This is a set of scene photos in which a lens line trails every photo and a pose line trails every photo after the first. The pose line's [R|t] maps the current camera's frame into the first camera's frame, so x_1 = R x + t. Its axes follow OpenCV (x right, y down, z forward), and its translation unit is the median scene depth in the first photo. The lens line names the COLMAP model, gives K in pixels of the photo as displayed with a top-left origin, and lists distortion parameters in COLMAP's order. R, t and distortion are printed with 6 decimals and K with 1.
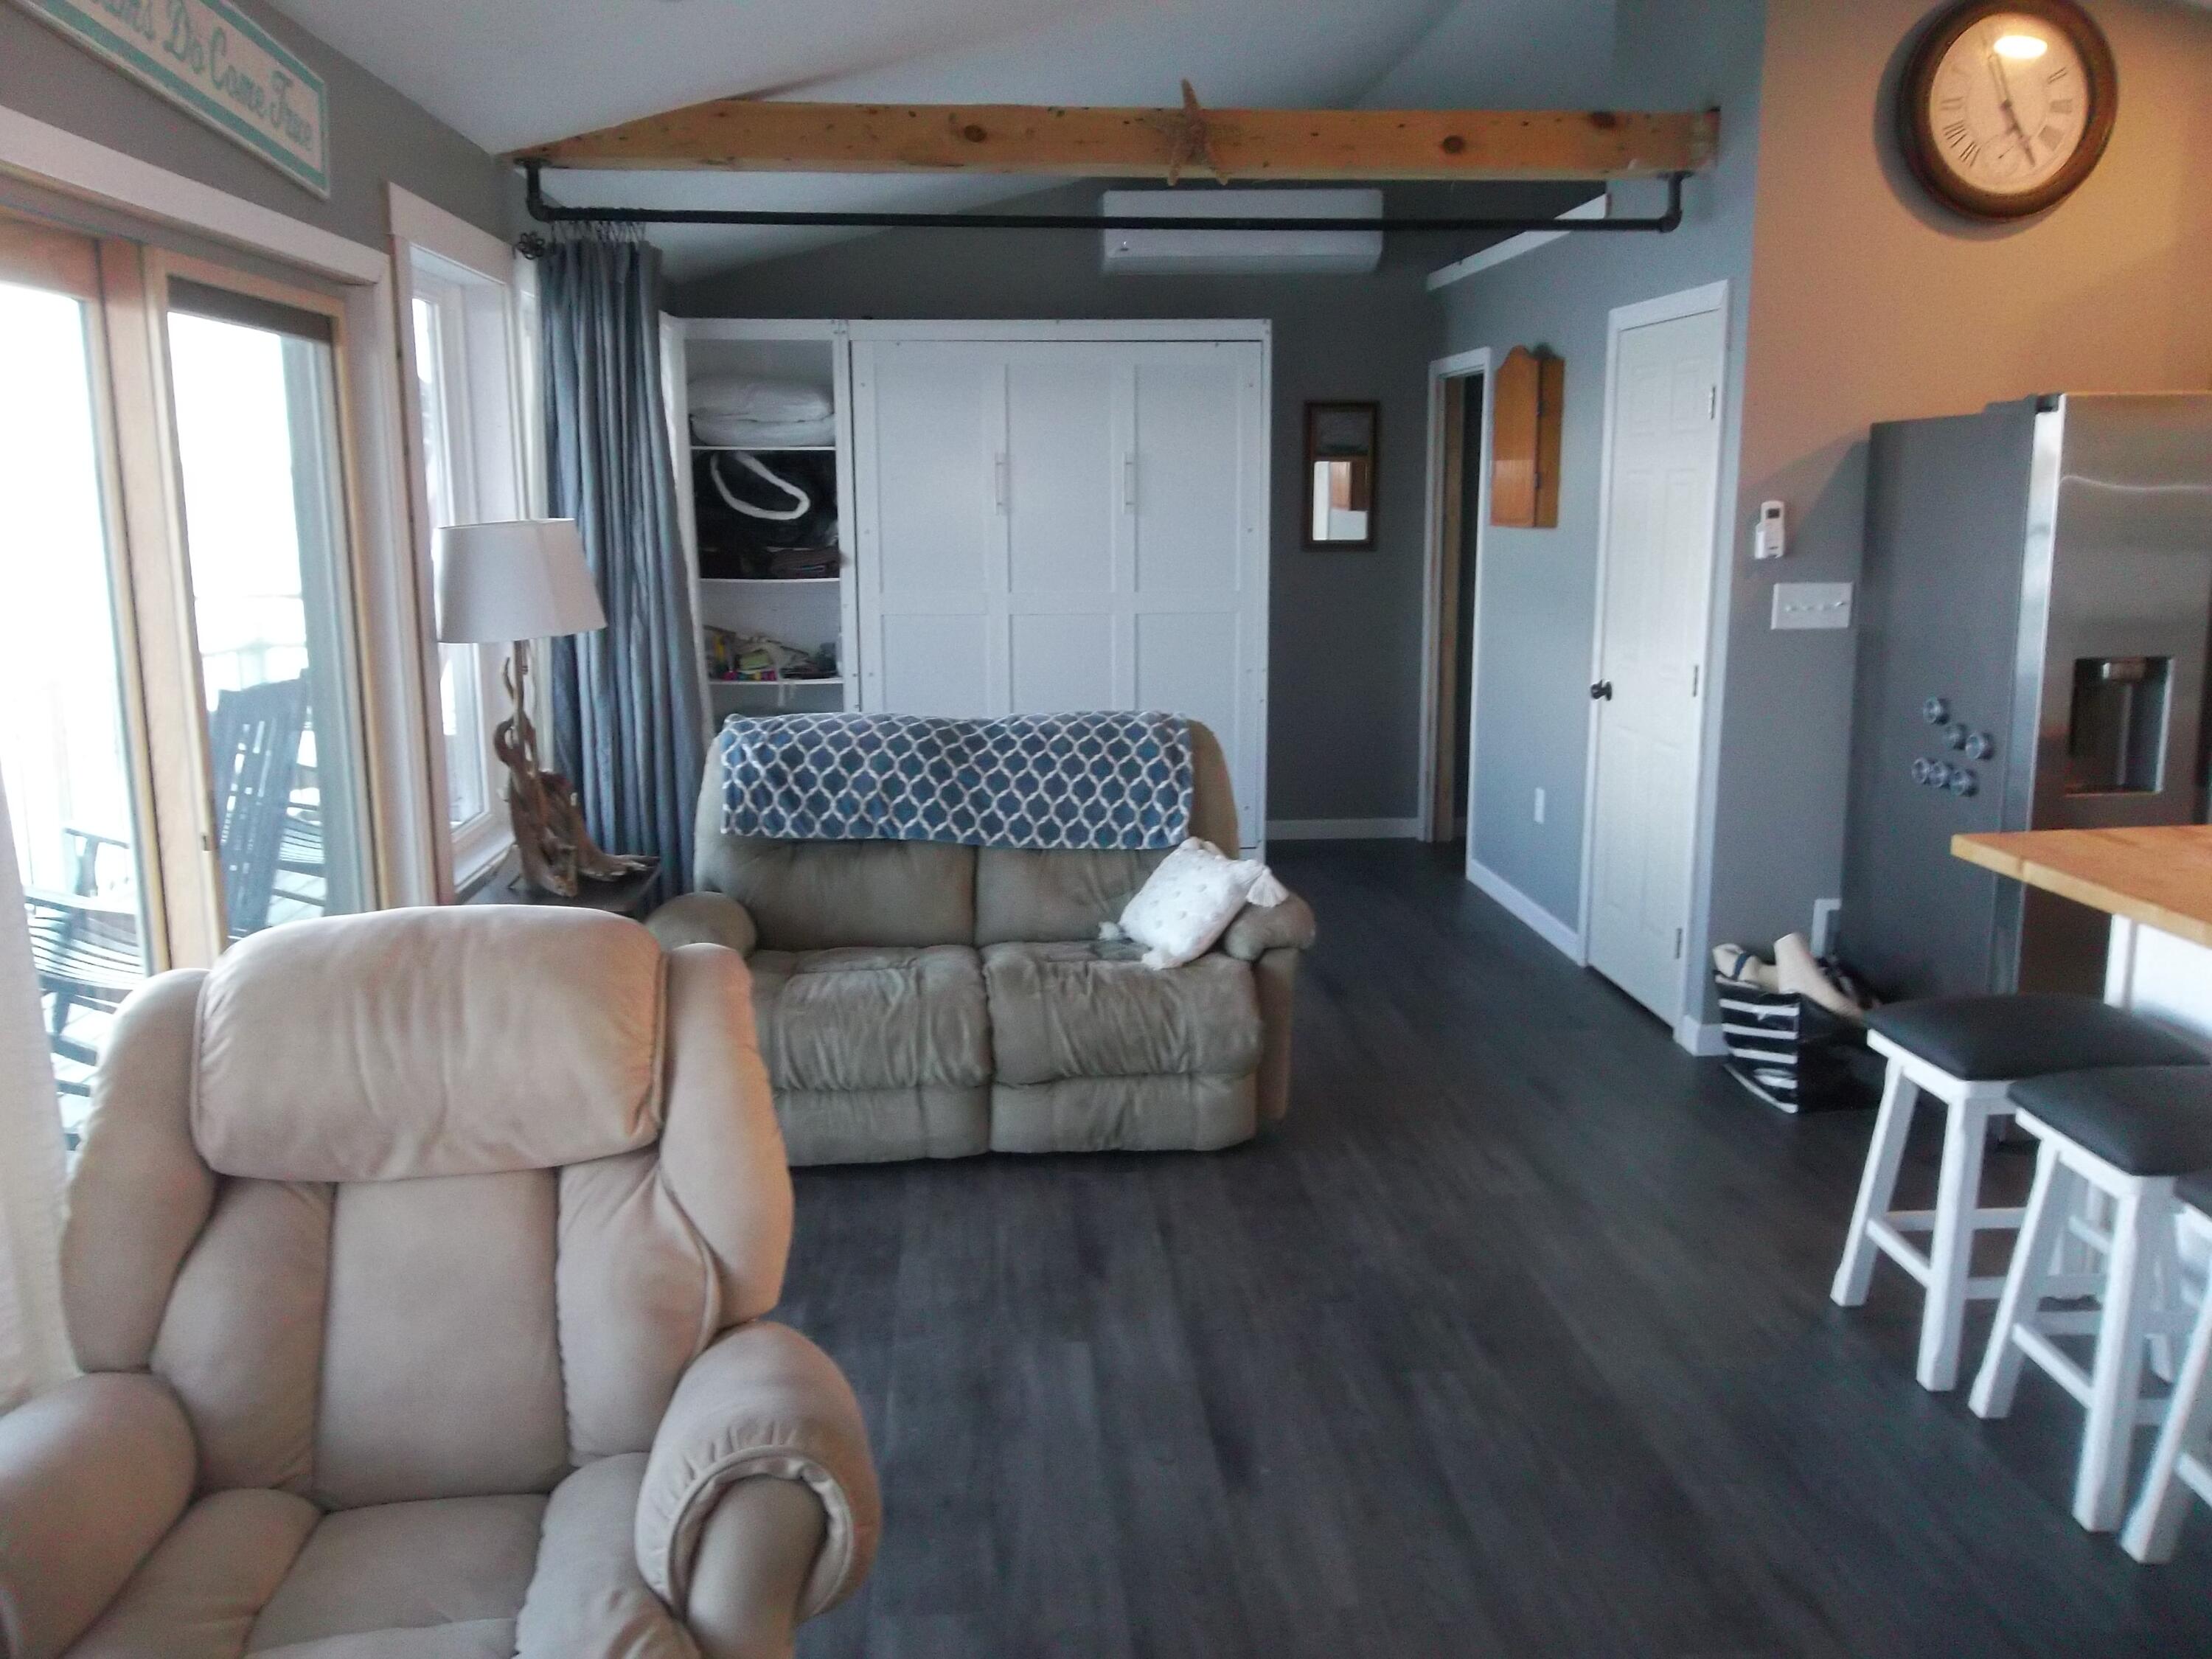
lens RADIAL K [[1787.5, 0, 1093.5], [0, 1787.5, 827.6], [0, 0, 1]] dist [0.014158, -0.030437]
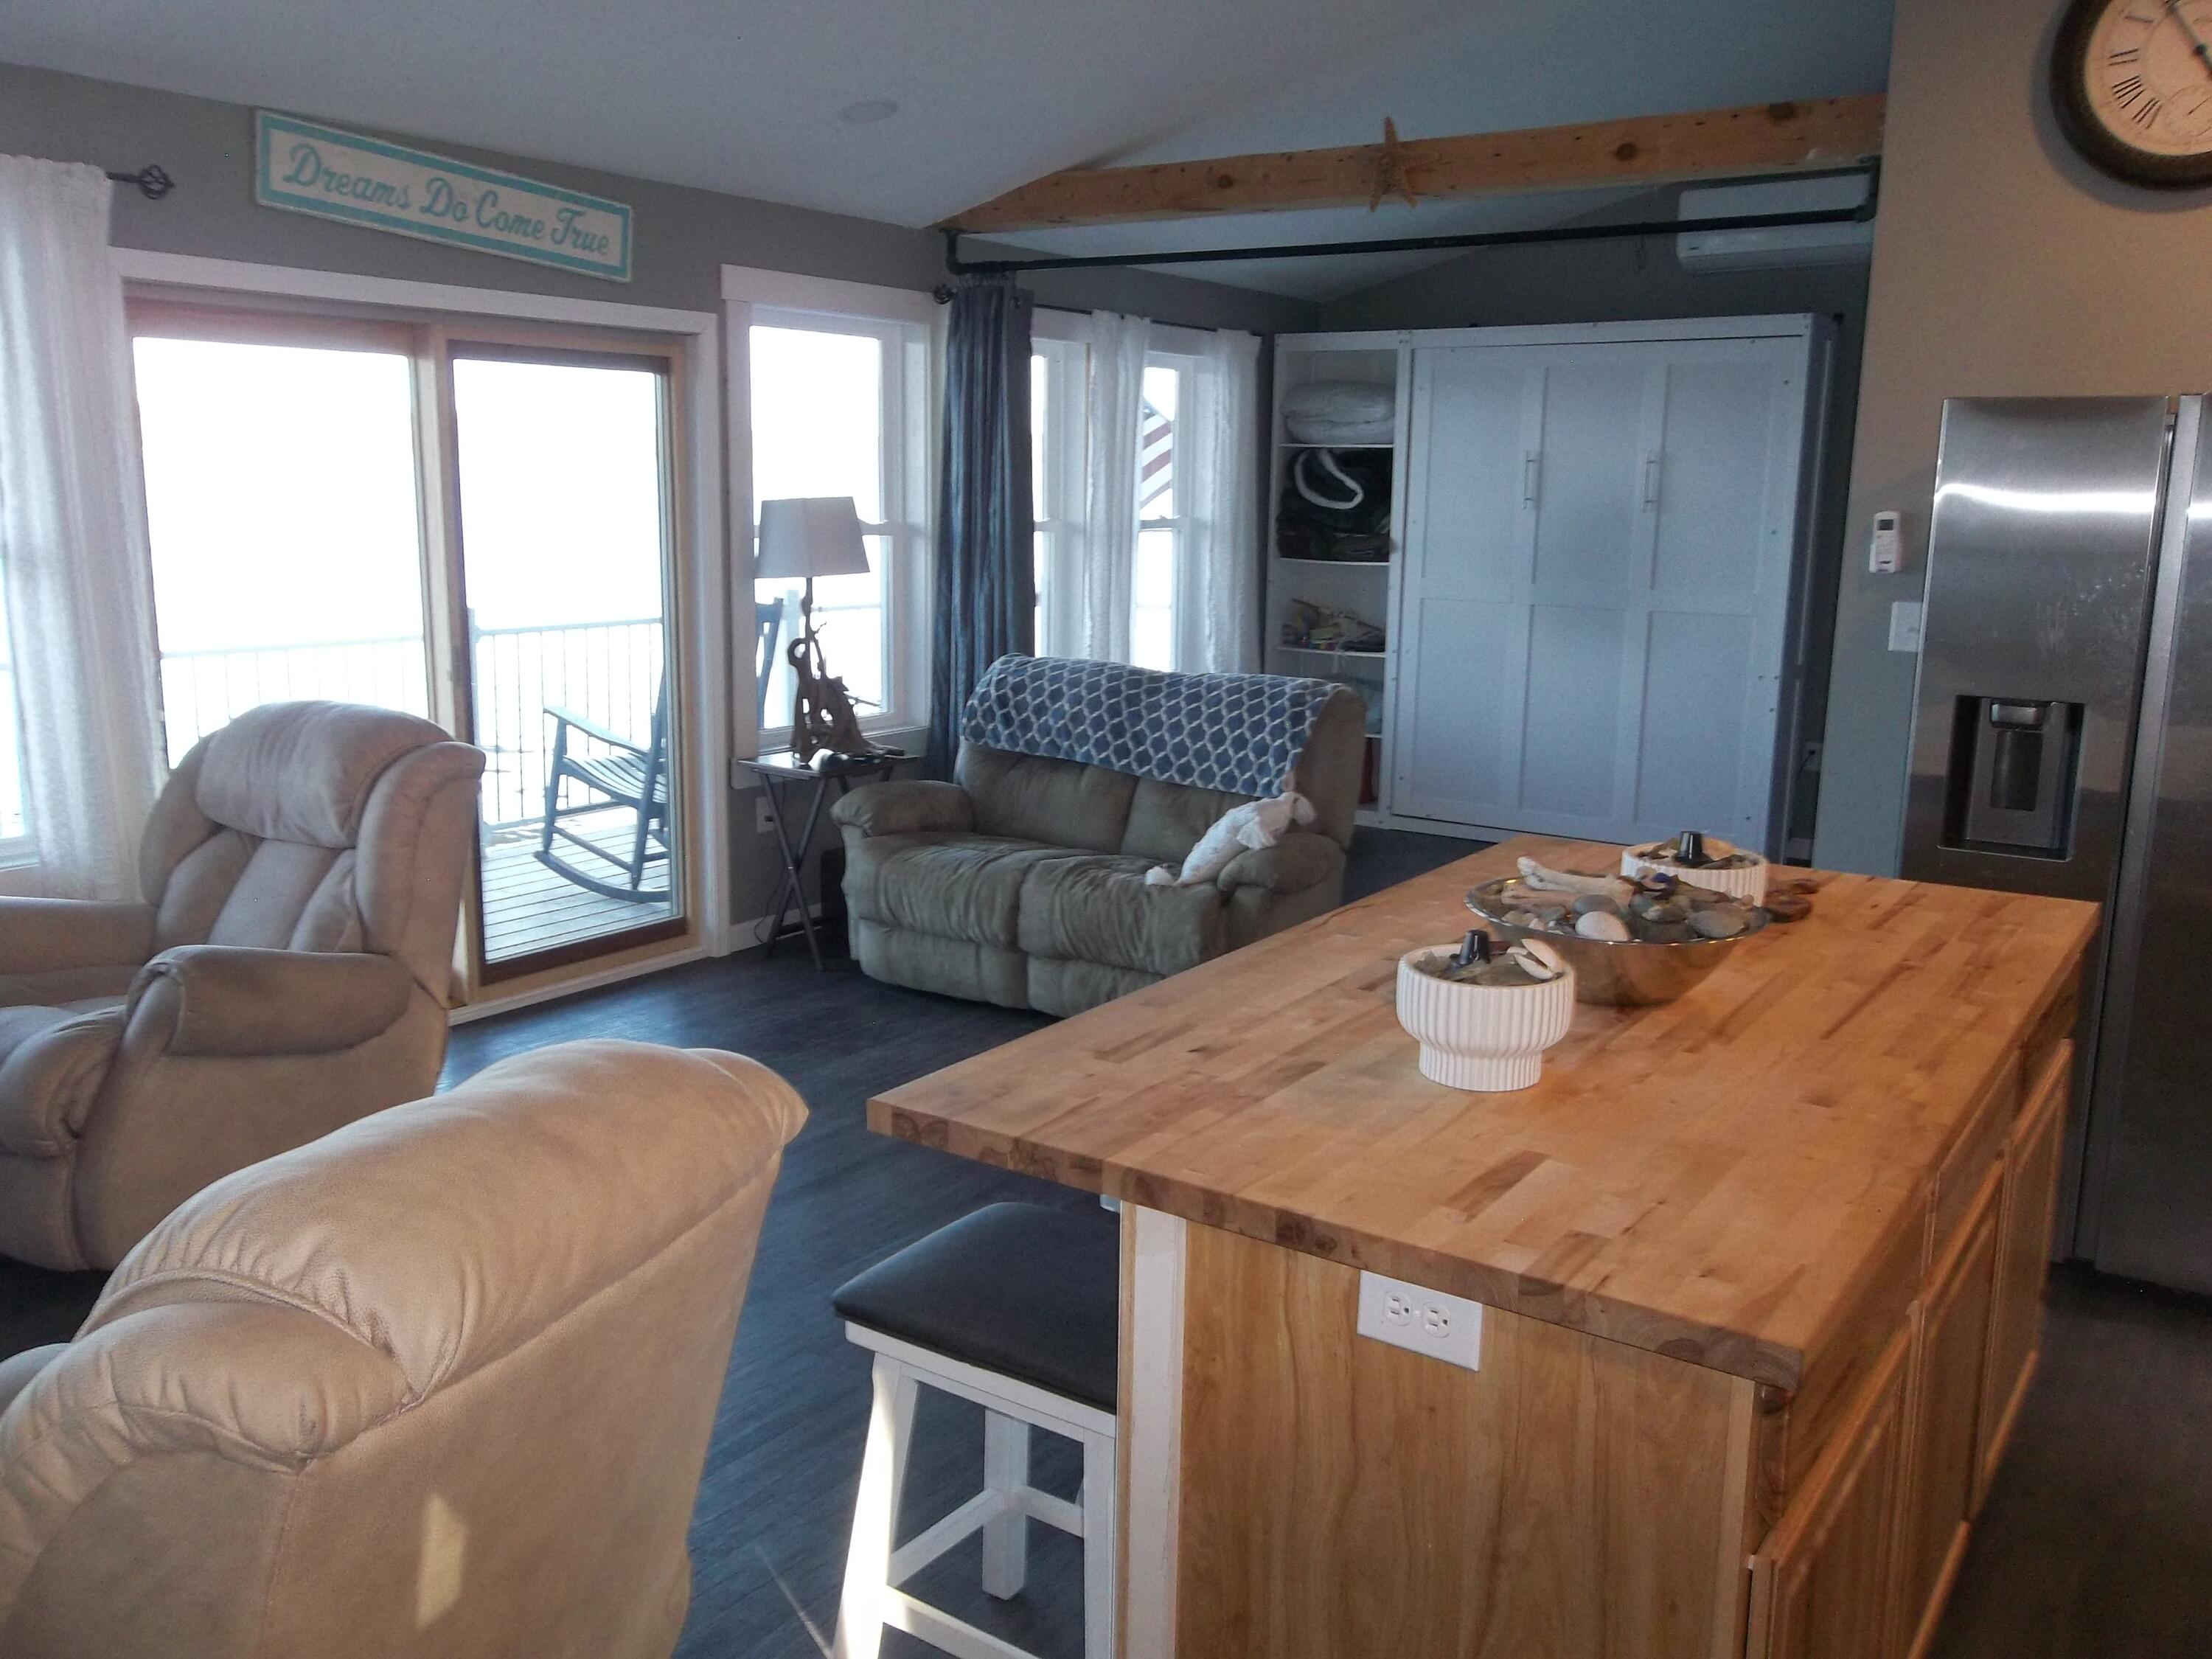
lens RADIAL K [[1787.5, 0, 1101.3], [0, 1787.5, 840.9], [0, 0, 1]] dist [0.014158, -0.030437]
pose [[0.776639, 0.143366, -0.613415, 0.678583], [-0.137360, 0.988868, 0.057205, -0.012144], [0.614788, 0.039830, 0.787686, 0.032505]]
